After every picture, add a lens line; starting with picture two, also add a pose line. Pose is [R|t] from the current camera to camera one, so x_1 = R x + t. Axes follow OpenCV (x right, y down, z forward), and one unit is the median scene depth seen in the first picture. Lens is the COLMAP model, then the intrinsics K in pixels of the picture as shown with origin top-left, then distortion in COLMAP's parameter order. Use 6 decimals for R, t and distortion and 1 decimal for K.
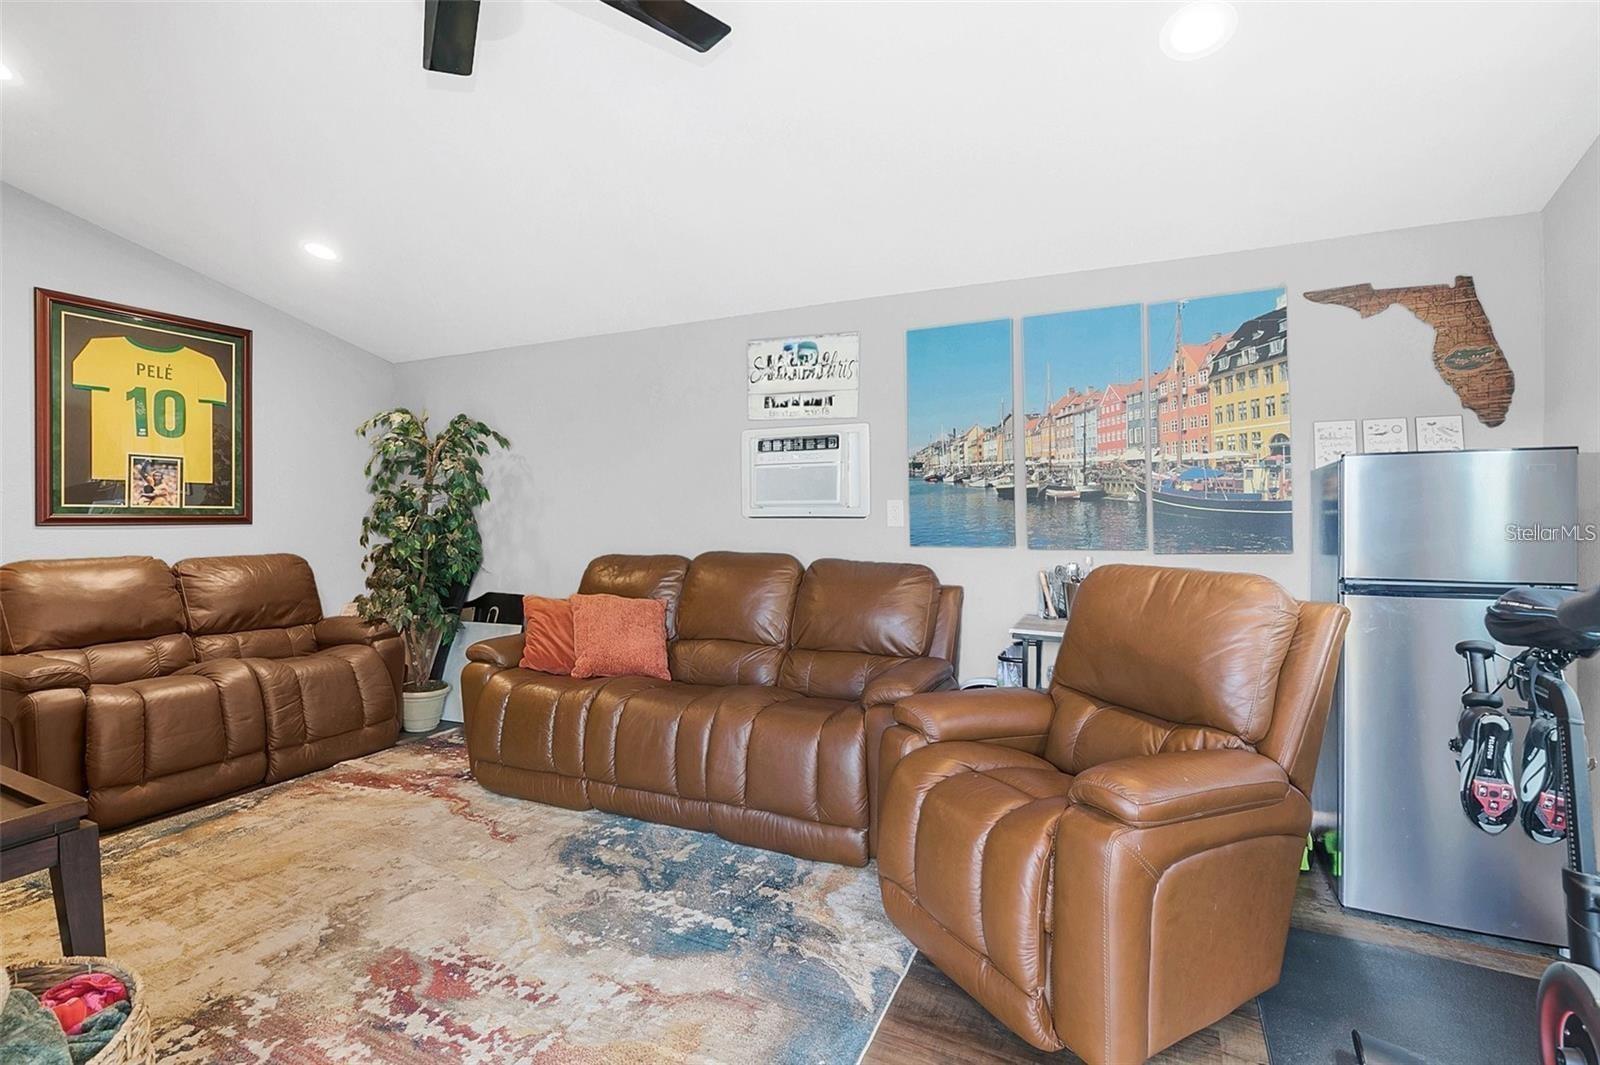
lens RADIAL K [[747.0, 0, 790.6], [0, 747.0, 516.8], [0, 0, 1]] dist [-0.008696, 0.002483]
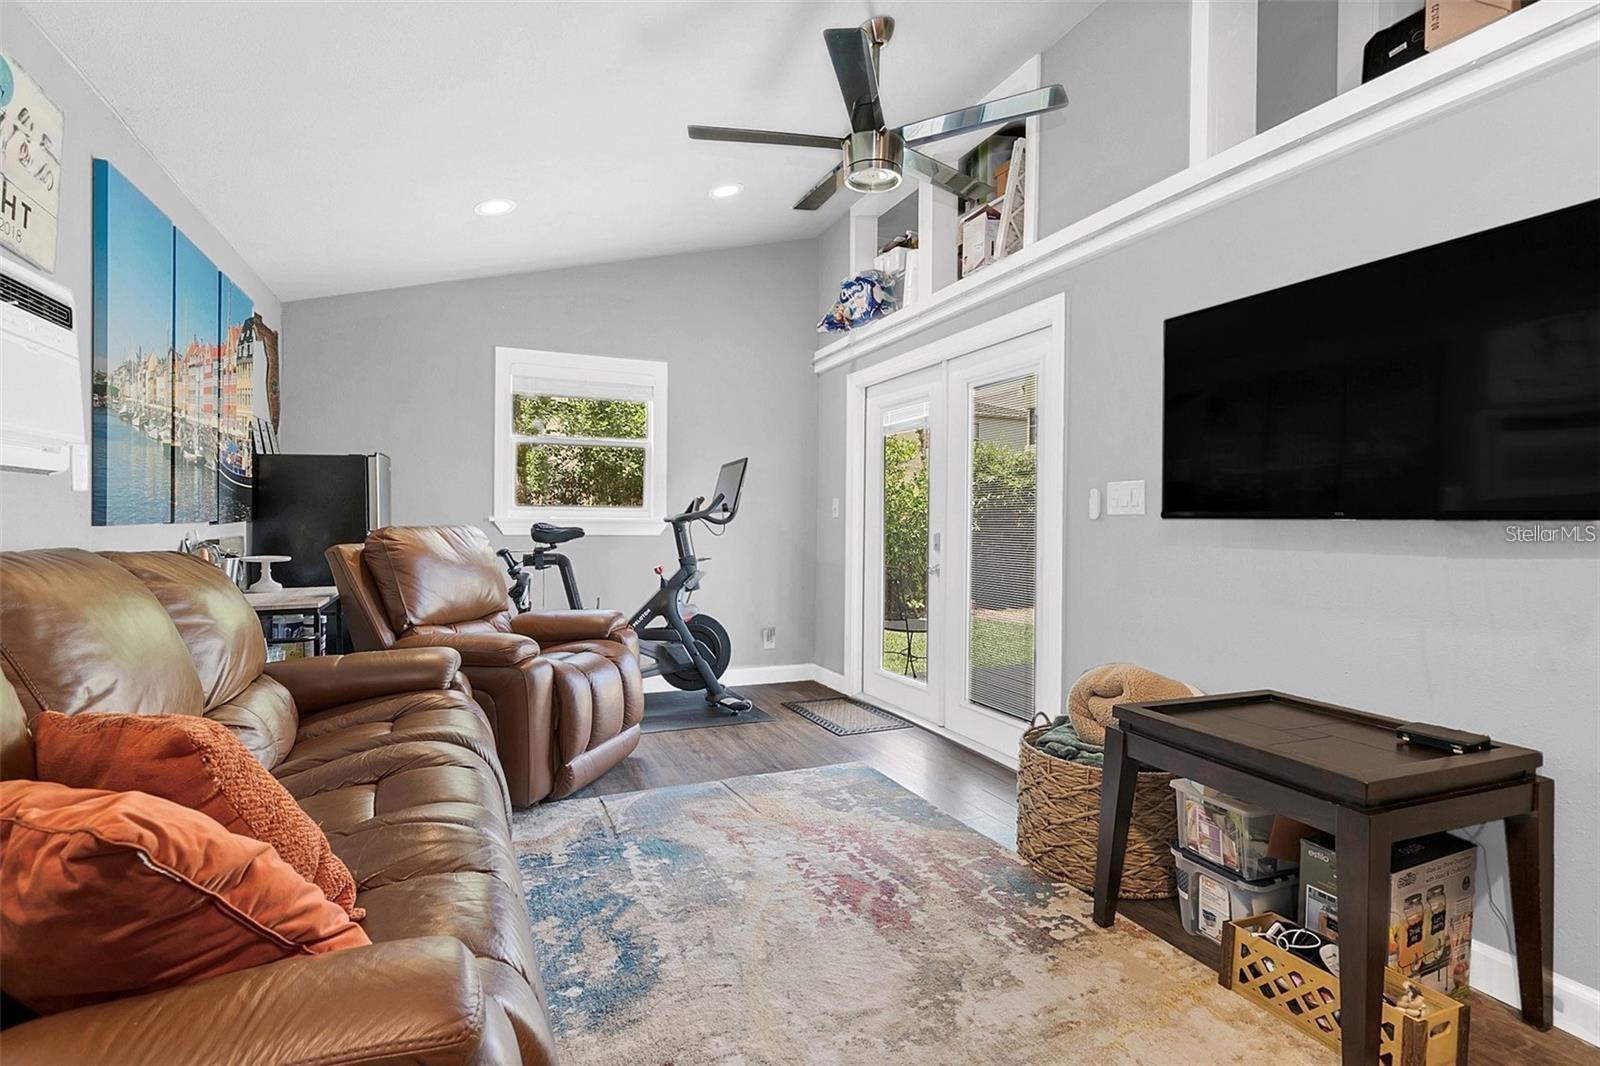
lens RADIAL K [[768.4, 0, 806.2], [0, 768.4, 527.0], [0, 0, 1]] dist [-0.002419, -0.000046]
pose [[-0.776973, -0.011078, 0.629436, -0.767542], [-0.000503, 0.999856, 0.016976, 0.035614], [-0.629533, 0.012874, -0.776867, 1.313478]]
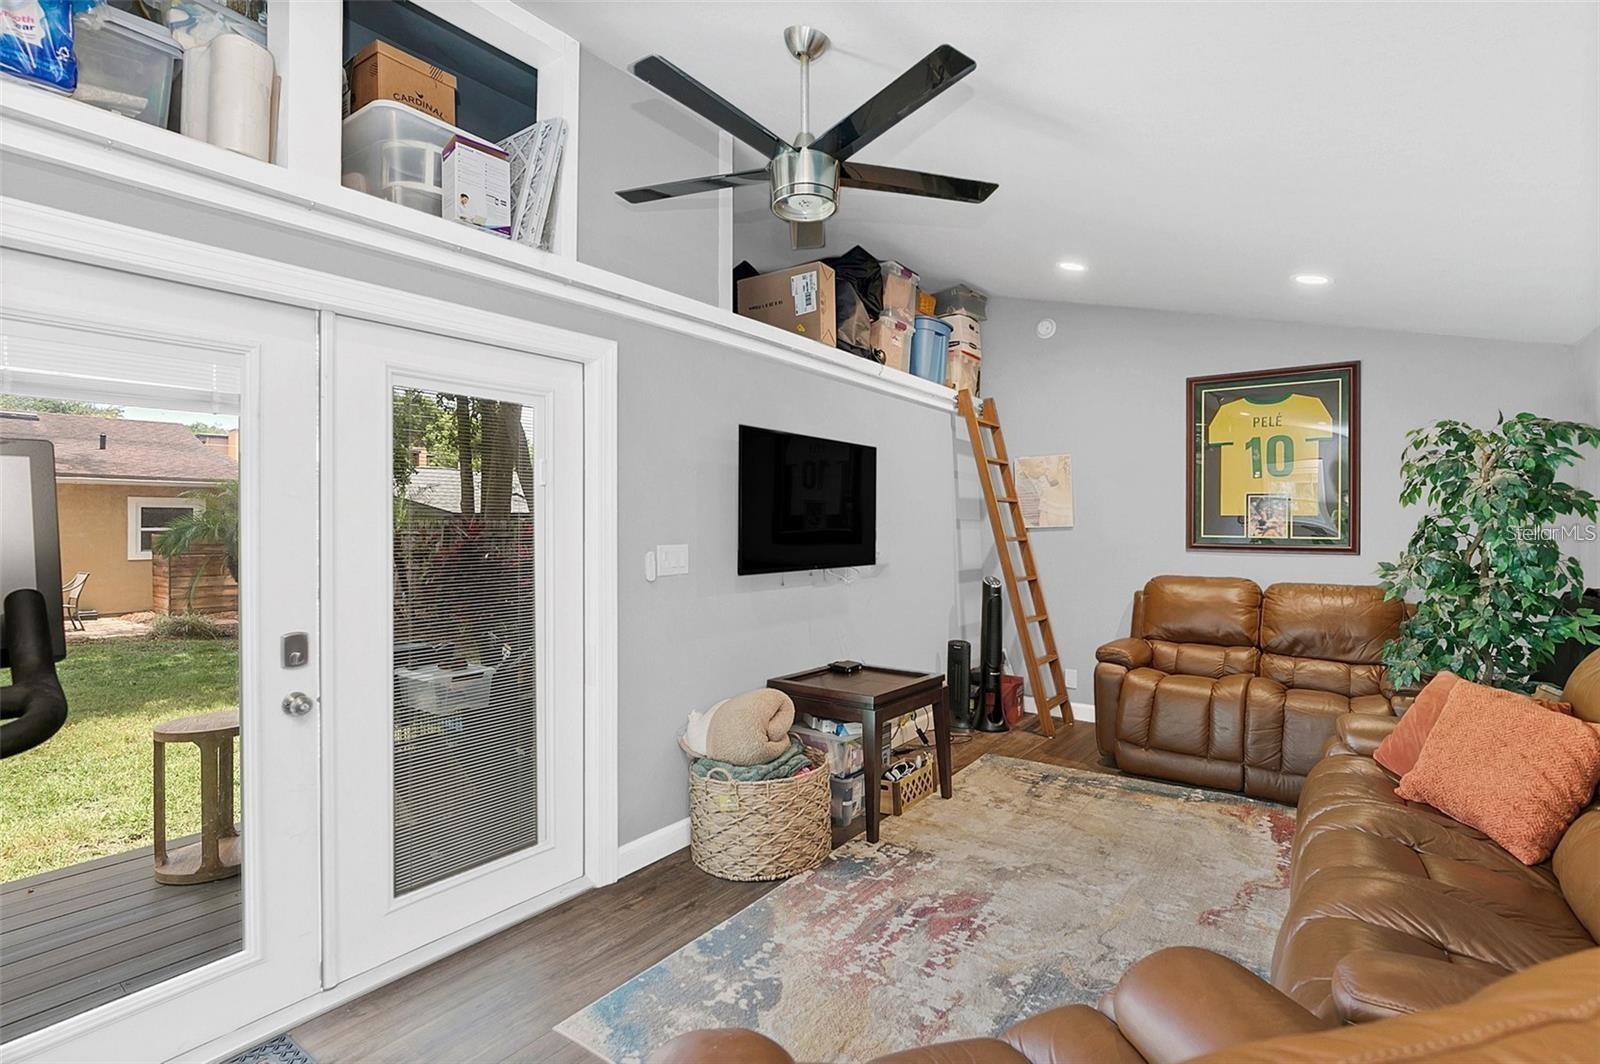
lens RADIAL K [[747.0, 0, 803.5], [0, 747.0, 525.9], [0, 0, 1]] dist [-0.008696, 0.002483]
pose [[-0.171864, 0.003718, -0.985114, 0.566538], [-0.008626, 0.999949, 0.005279, -0.042242], [0.985083, 0.009405, -0.171823, 0.653318]]
